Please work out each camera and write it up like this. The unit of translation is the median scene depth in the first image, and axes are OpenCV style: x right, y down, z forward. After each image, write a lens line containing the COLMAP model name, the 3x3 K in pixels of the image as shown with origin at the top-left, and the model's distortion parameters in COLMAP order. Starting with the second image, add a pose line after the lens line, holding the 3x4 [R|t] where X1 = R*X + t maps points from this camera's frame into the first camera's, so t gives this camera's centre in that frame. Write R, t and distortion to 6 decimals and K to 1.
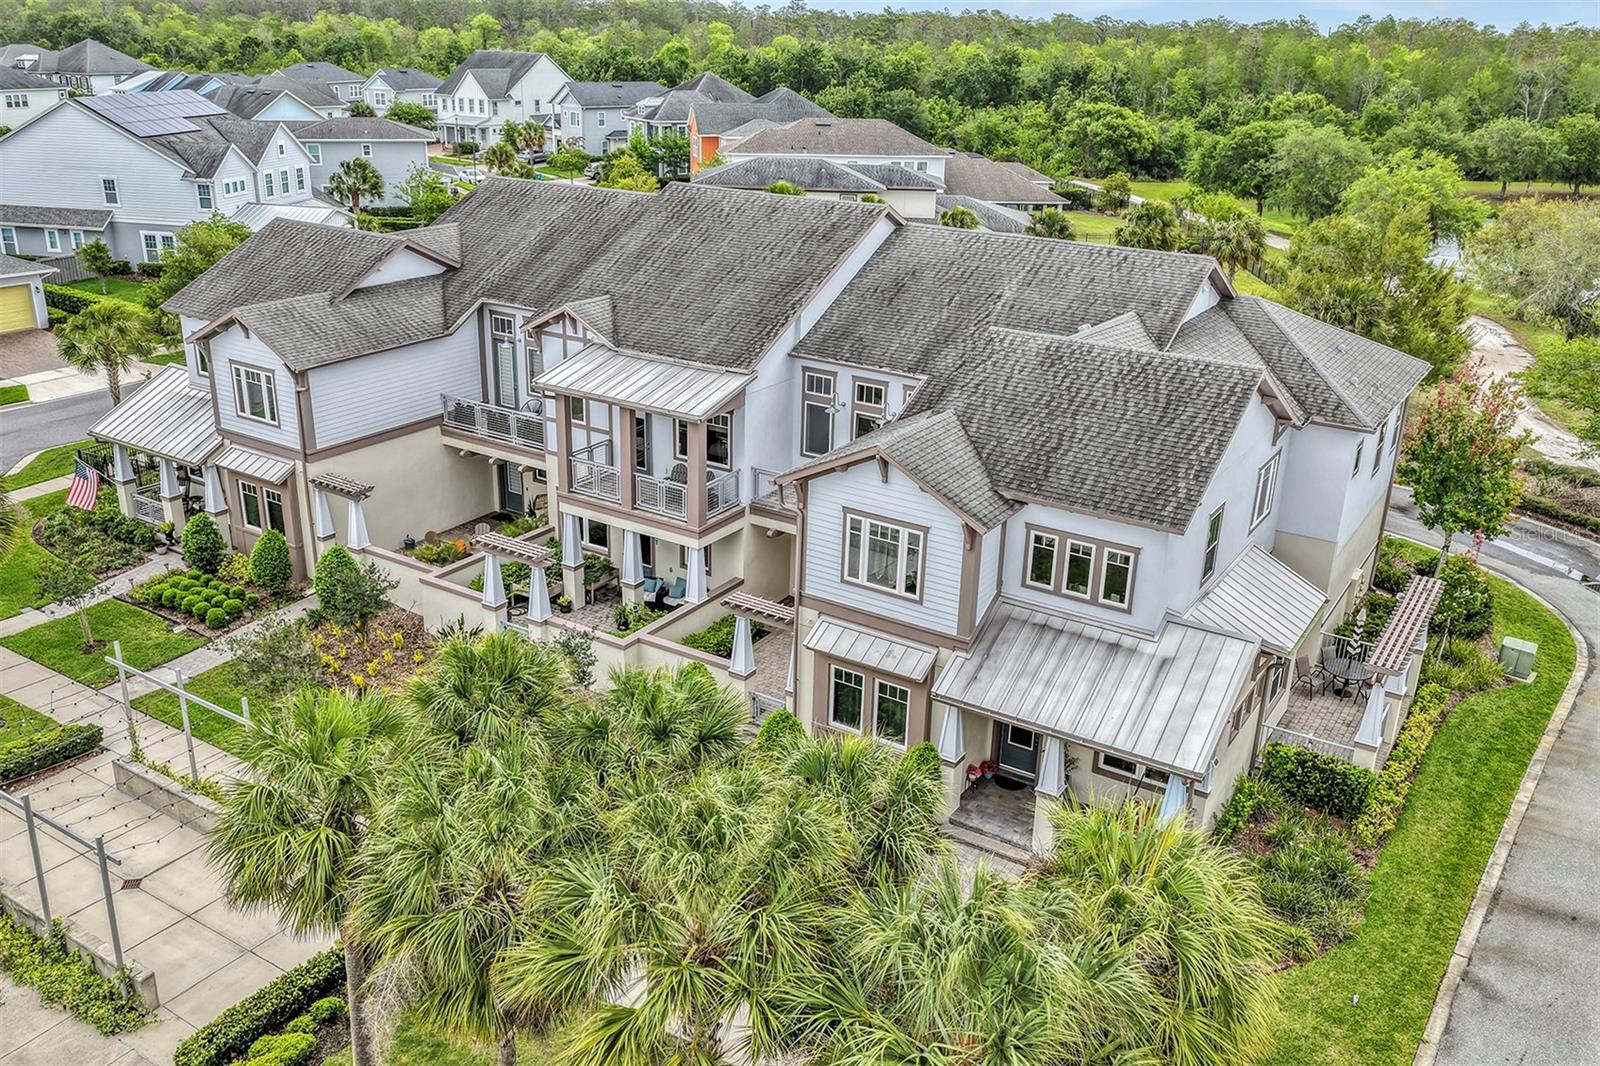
lens RADIAL K [[1330.7, 0, 800.0], [0, 1330.7, 533.0], [0, 0, 1]] dist [-0.001471, 0.001615]
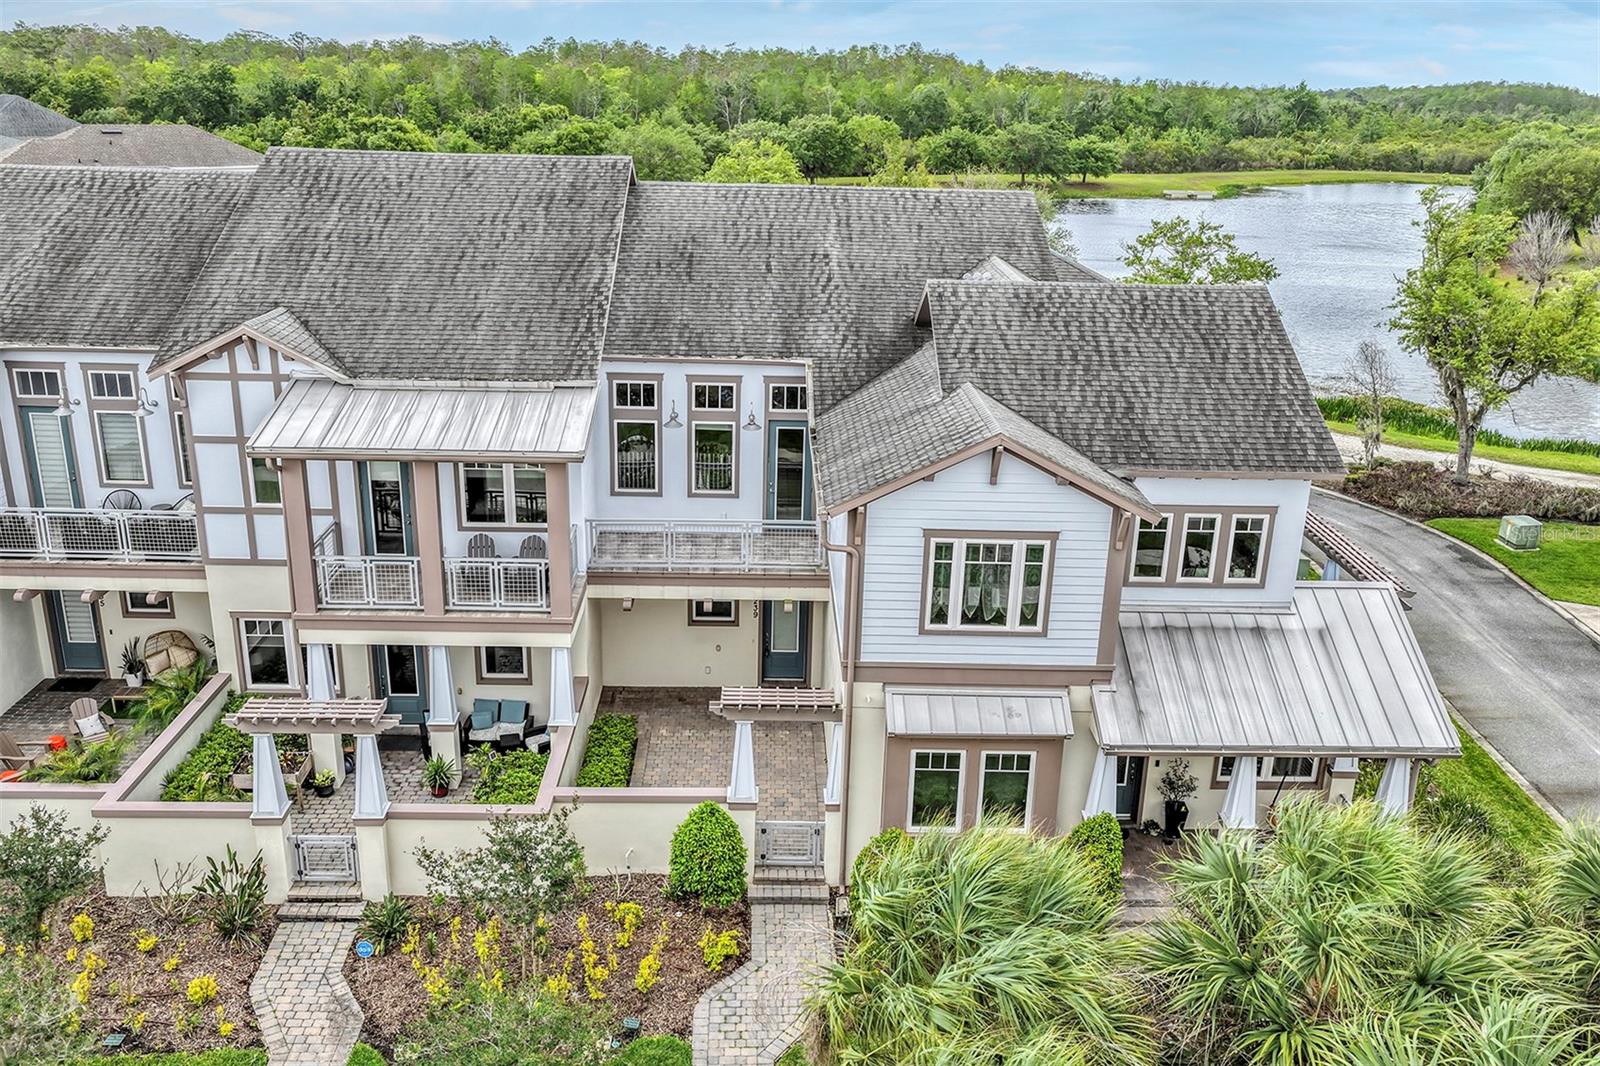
lens RADIAL K [[1330.7, 0, 800.0], [0, 1330.7, 533.0], [0, 0, 1]] dist [-0.001471, 0.001615]
pose [[0.826045, -0.186282, 0.531929, -0.330118], [0.198007, 0.979556, 0.035551, -0.046246], [-0.527677, 0.075959, 0.846042, 0.347192]]
